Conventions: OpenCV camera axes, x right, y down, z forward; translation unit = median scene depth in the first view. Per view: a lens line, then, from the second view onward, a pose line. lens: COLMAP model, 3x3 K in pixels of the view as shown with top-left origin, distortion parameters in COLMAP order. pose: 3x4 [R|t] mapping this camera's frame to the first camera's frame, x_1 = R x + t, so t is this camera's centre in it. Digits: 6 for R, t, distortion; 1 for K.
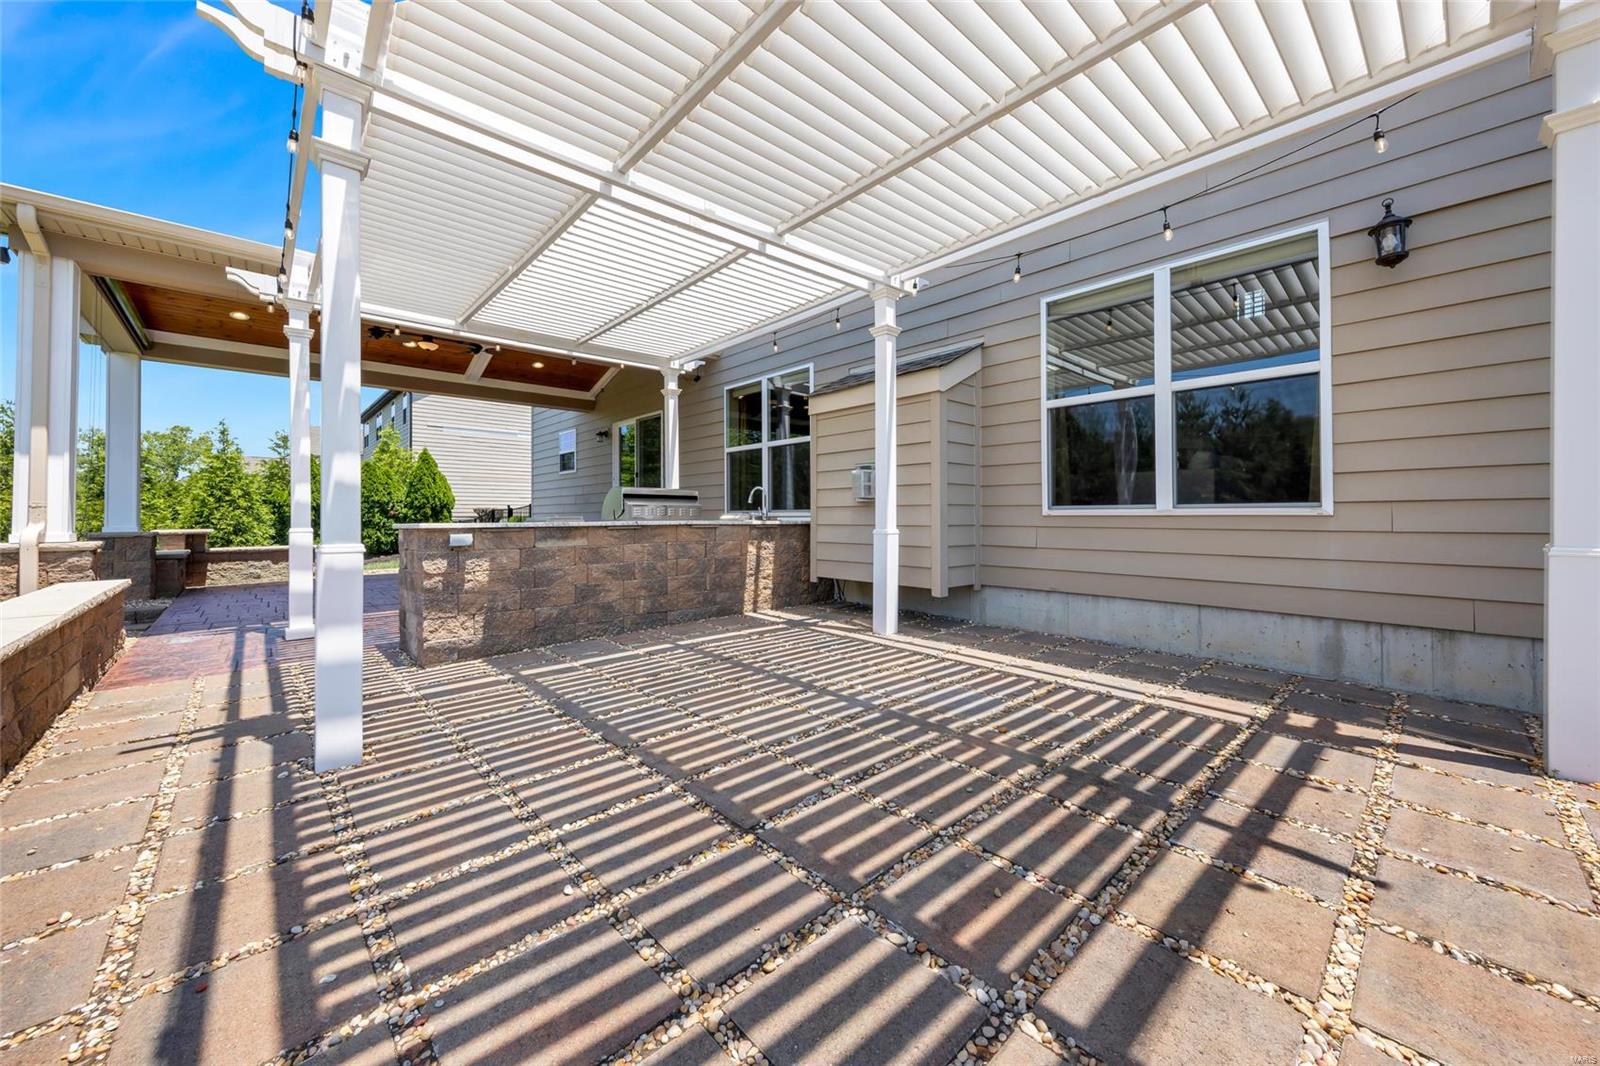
lens RADIAL K [[592.0, 0, 819.8], [0, 592.0, 509.8], [0, 0, 1]] dist [0.000738, -0.000113]
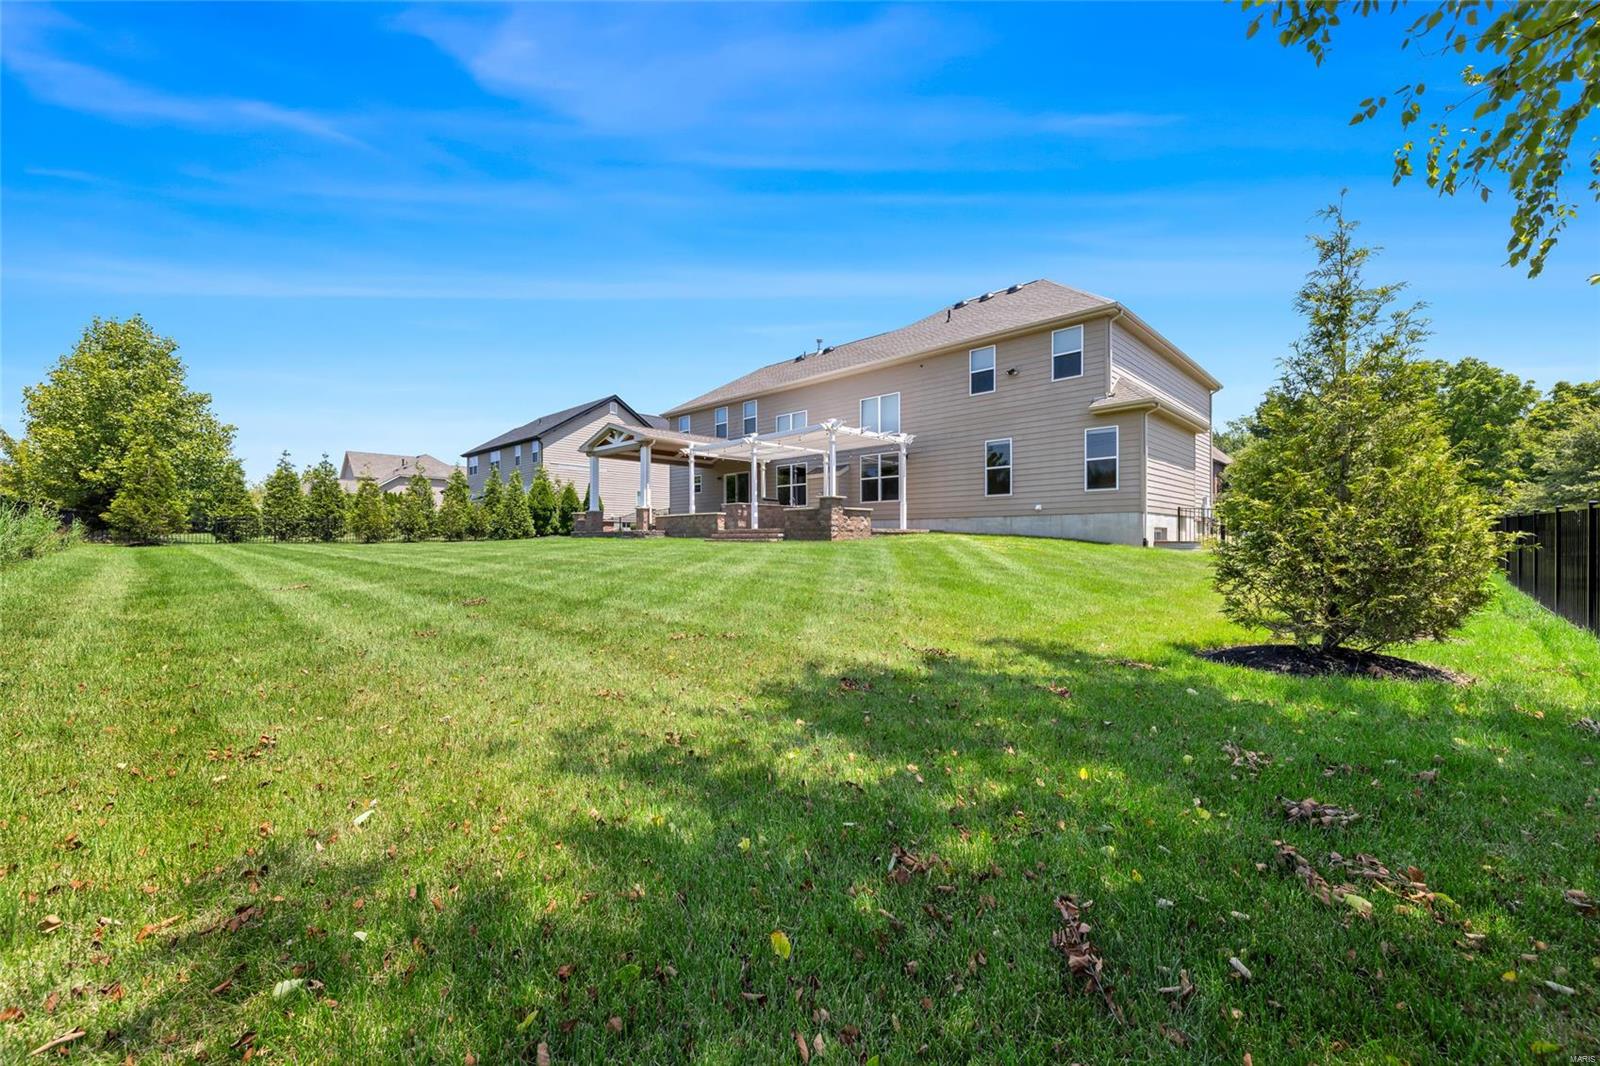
lens RADIAL K [[627.7, 0, 793.9], [0, 627.7, 532.1], [0, 0, 1]] dist [0.004282, 0.000499]
pose [[0.998189, 0.003511, 0.060050, -0.420703], [-0.003196, 0.999981, -0.005345, 0.255837], [-0.060068, 0.005144, 0.998181, -3.792621]]
